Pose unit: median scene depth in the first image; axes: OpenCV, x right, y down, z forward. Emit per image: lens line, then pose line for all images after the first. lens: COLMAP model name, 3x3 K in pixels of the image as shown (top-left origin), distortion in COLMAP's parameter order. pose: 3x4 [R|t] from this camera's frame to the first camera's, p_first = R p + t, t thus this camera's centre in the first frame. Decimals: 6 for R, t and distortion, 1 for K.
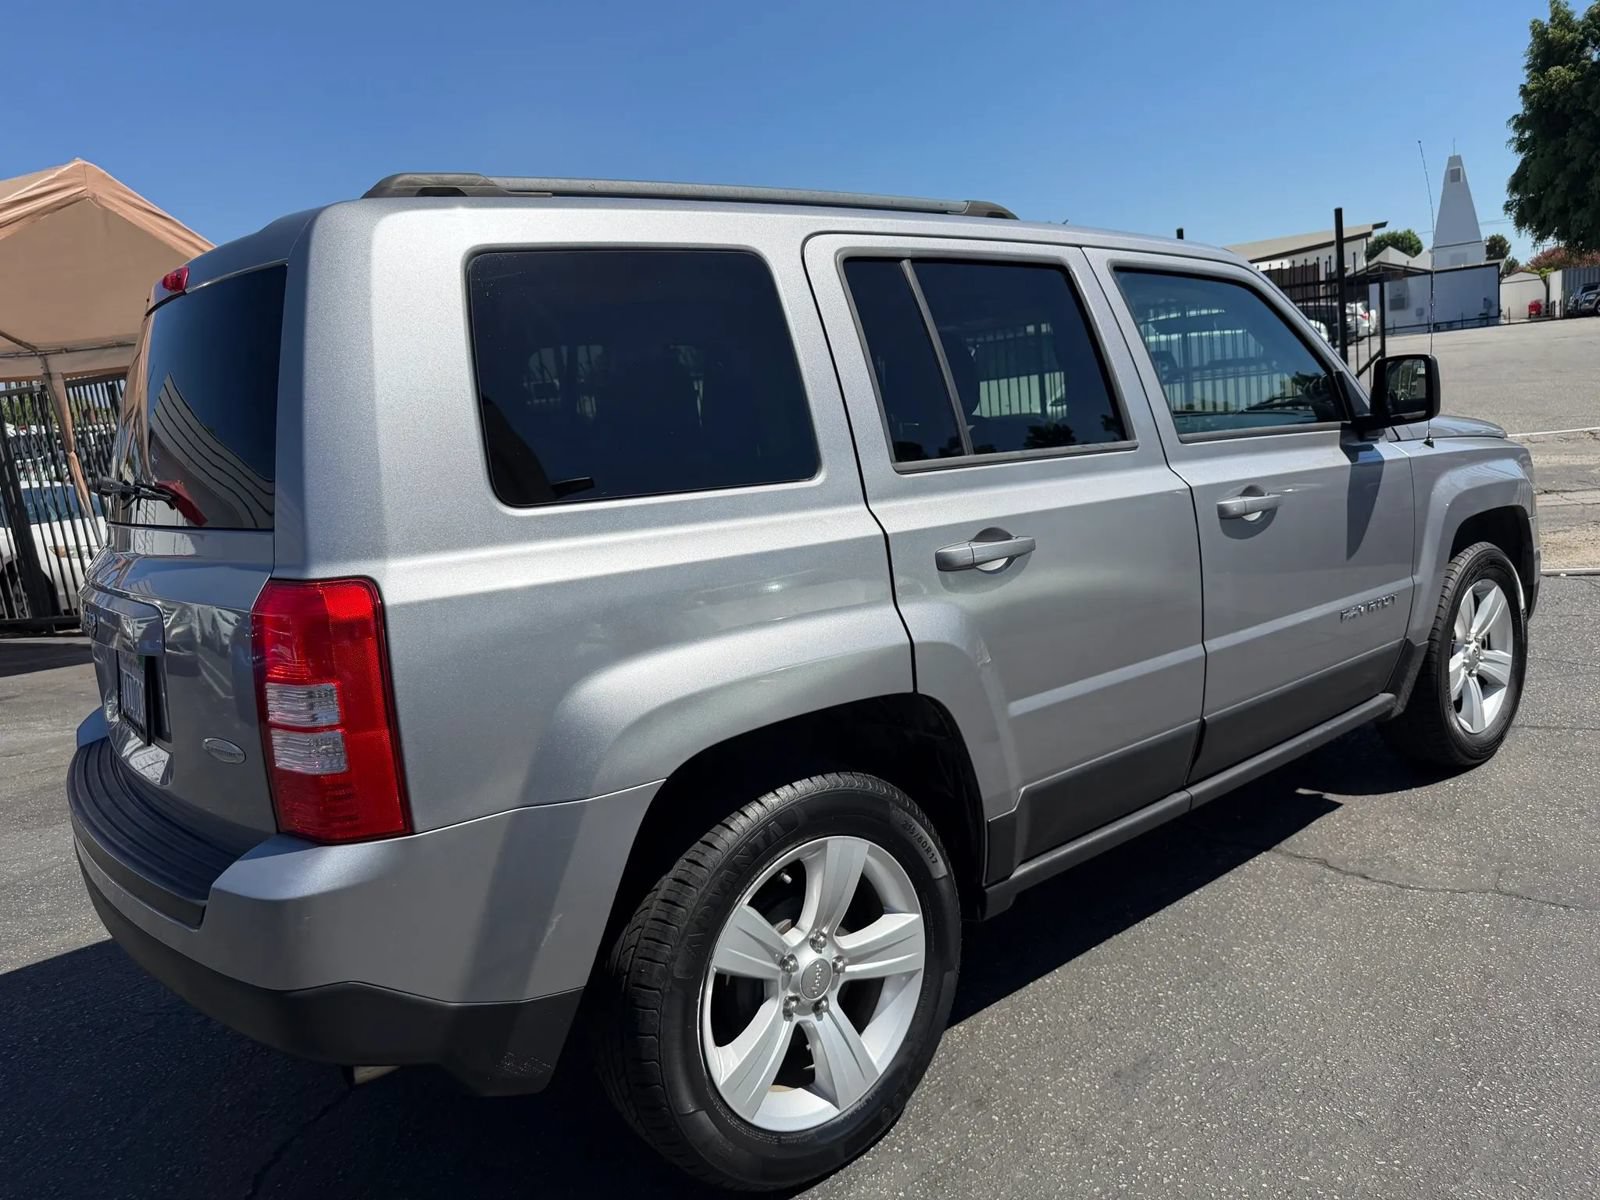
lens RADIAL K [[1129.3, 0, 800.0], [0, 1129.3, 600.0], [0, 0, 1]] dist [-0.001612, -0.002554]
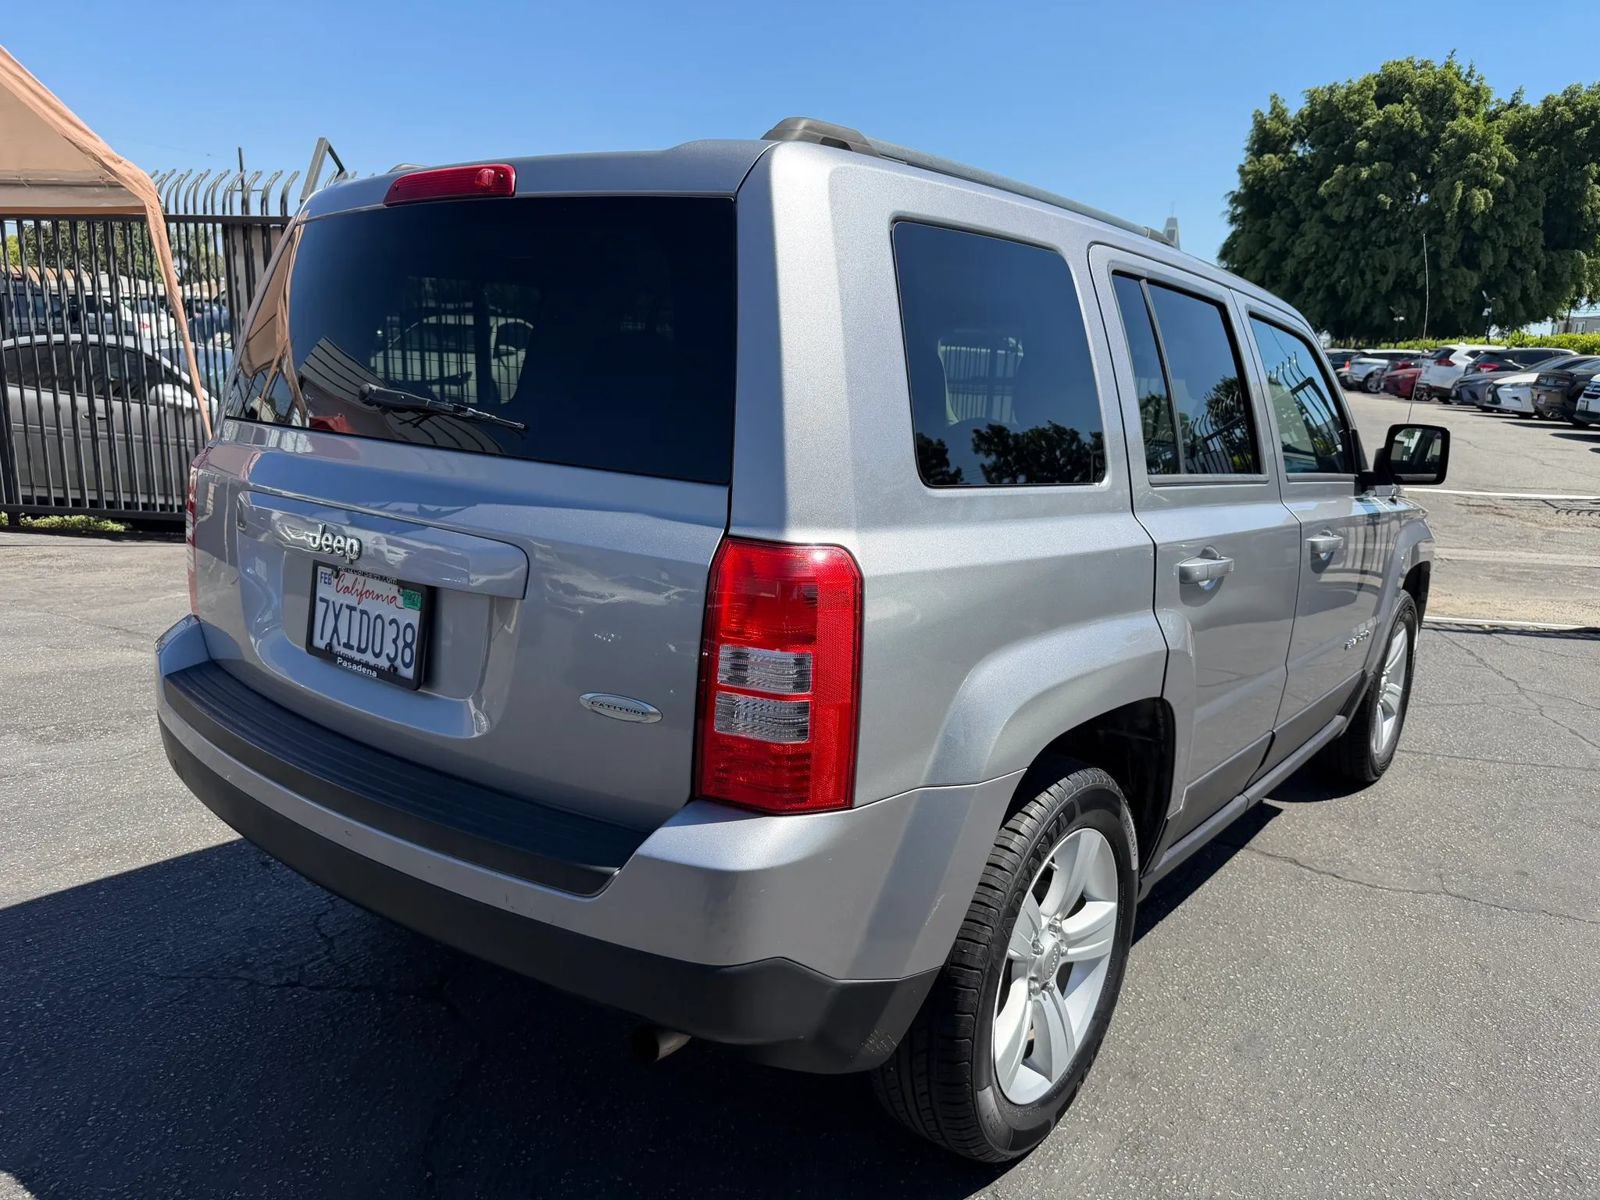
lens RADIAL K [[1127.7, 0, 792.5], [0, 1127.7, 608.3], [0, 0, 1]] dist [-0.001786, -0.004513]
pose [[0.967073, 0.094750, 0.236204, -0.341362], [-0.102726, 0.994474, 0.021666, 0.008411], [-0.232845, -0.045217, 0.971462, 0.036868]]
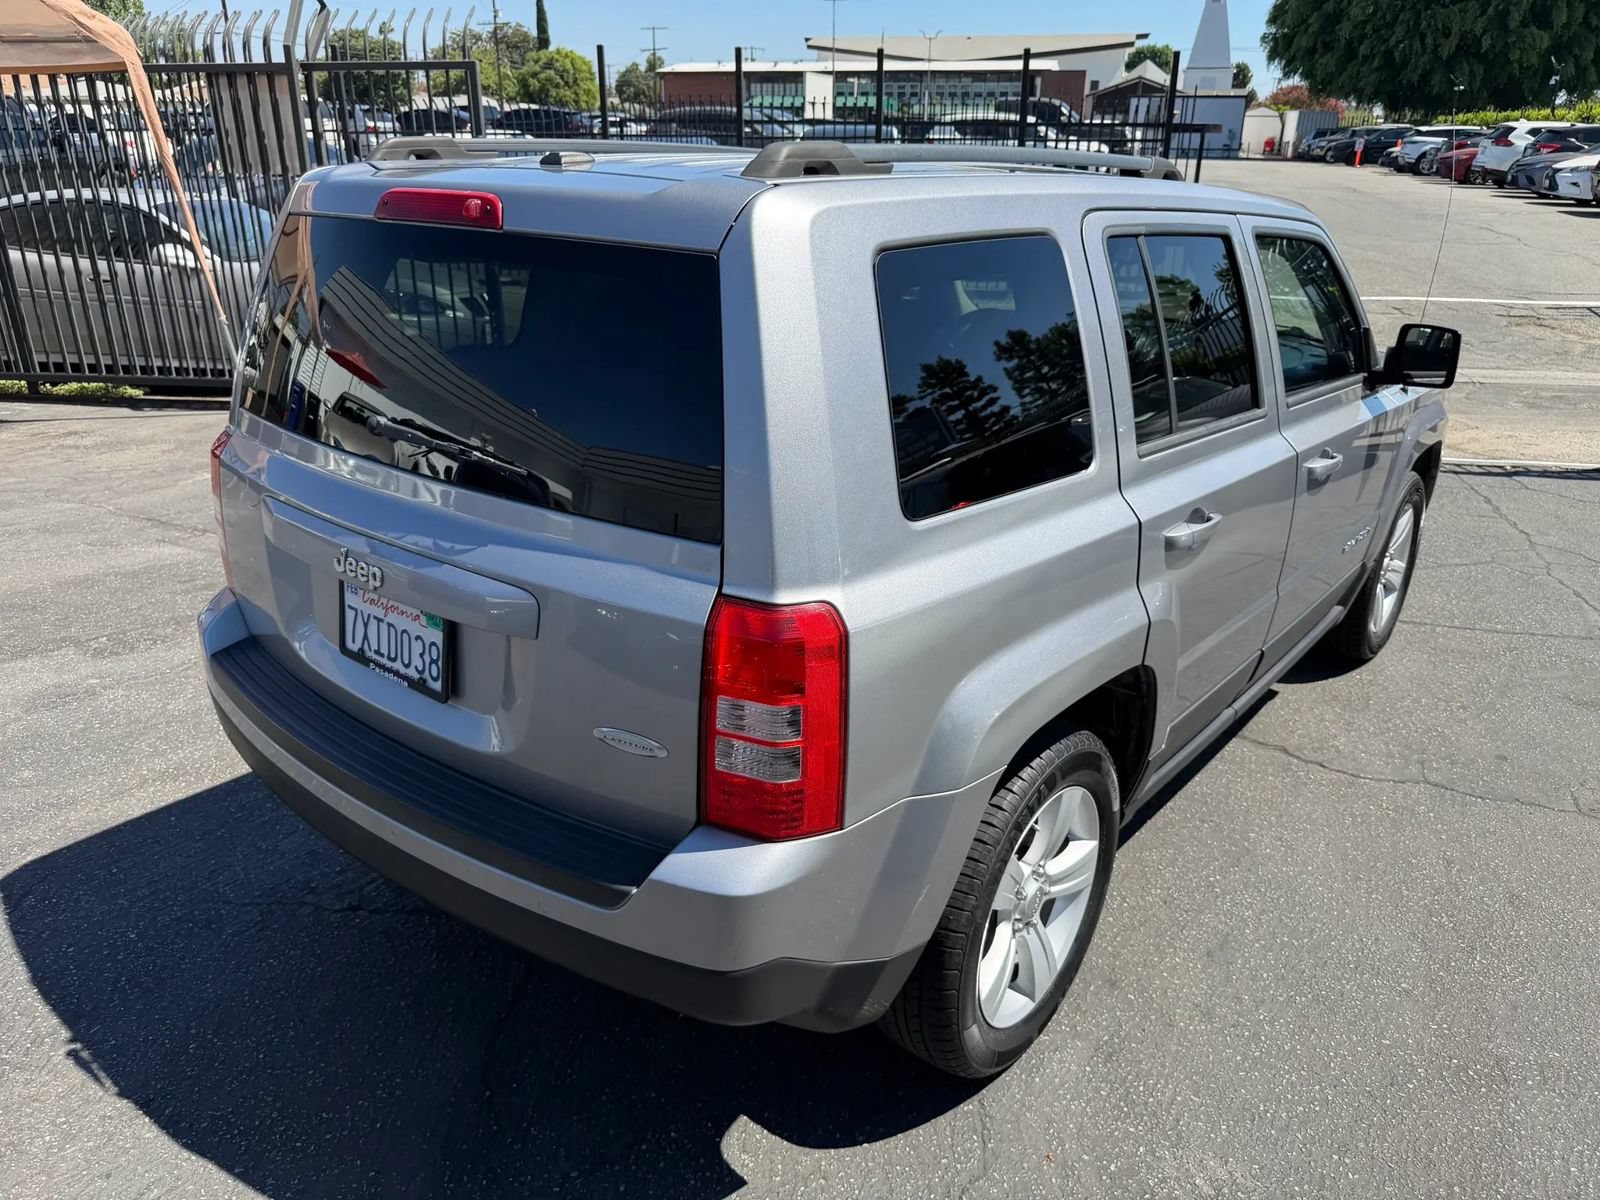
lens RADIAL K [[1127.7, 0, 792.5], [0, 1127.7, 608.3], [0, 0, 1]] dist [-0.001786, -0.004513]
pose [[0.973762, 0.032546, 0.225229, -0.341879], [-0.077021, 0.978445, 0.191609, -0.110887], [-0.214138, -0.203929, 0.955279, 0.008070]]
